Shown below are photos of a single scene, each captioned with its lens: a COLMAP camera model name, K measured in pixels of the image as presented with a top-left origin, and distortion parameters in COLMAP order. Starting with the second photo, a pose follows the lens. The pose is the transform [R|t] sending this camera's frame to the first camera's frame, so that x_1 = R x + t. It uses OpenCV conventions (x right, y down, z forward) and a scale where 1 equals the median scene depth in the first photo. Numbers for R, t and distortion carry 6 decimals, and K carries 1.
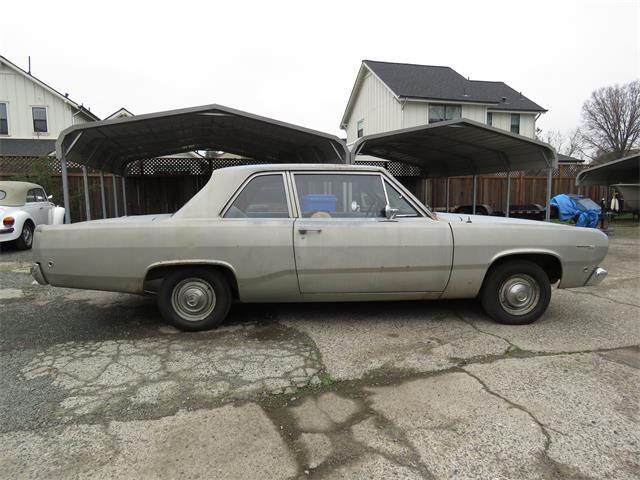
lens RADIAL K [[403.0, 0, 318.0], [0, 403.0, 241.9], [0, 0, 1]] dist [-0.002813, -0.000173]
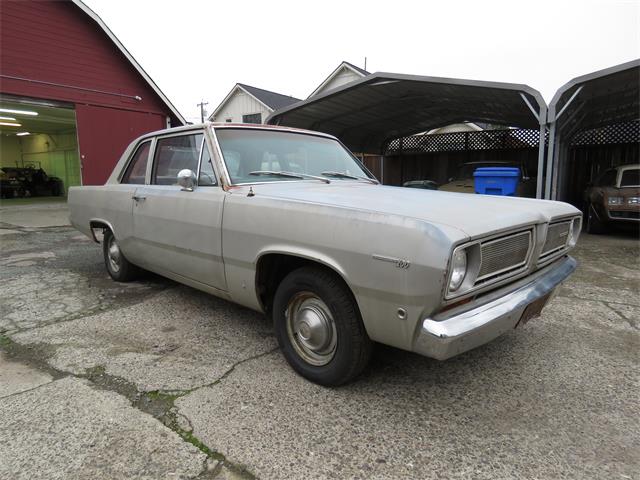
lens RADIAL K [[403.0, 0, 318.0], [0, 403.0, 241.9], [0, 0, 1]] dist [-0.002813, -0.000173]
pose [[0.658943, 0.118341, -0.742826, 1.063113], [-0.084661, 0.992940, 0.083086, -0.042527], [0.747414, 0.008139, 0.664309, 0.738966]]
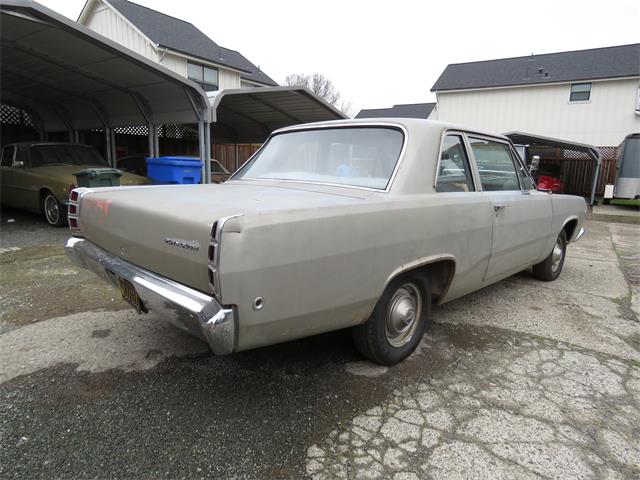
lens RADIAL K [[403.0, 0, 318.0], [0, 403.0, 241.9], [0, 0, 1]] dist [-0.002813, -0.000173]
pose [[0.756691, -0.090161, 0.647526, -0.936167], [0.037508, 0.994801, 0.094683, -0.052887], [-0.652696, -0.047358, 0.756138, 0.656853]]
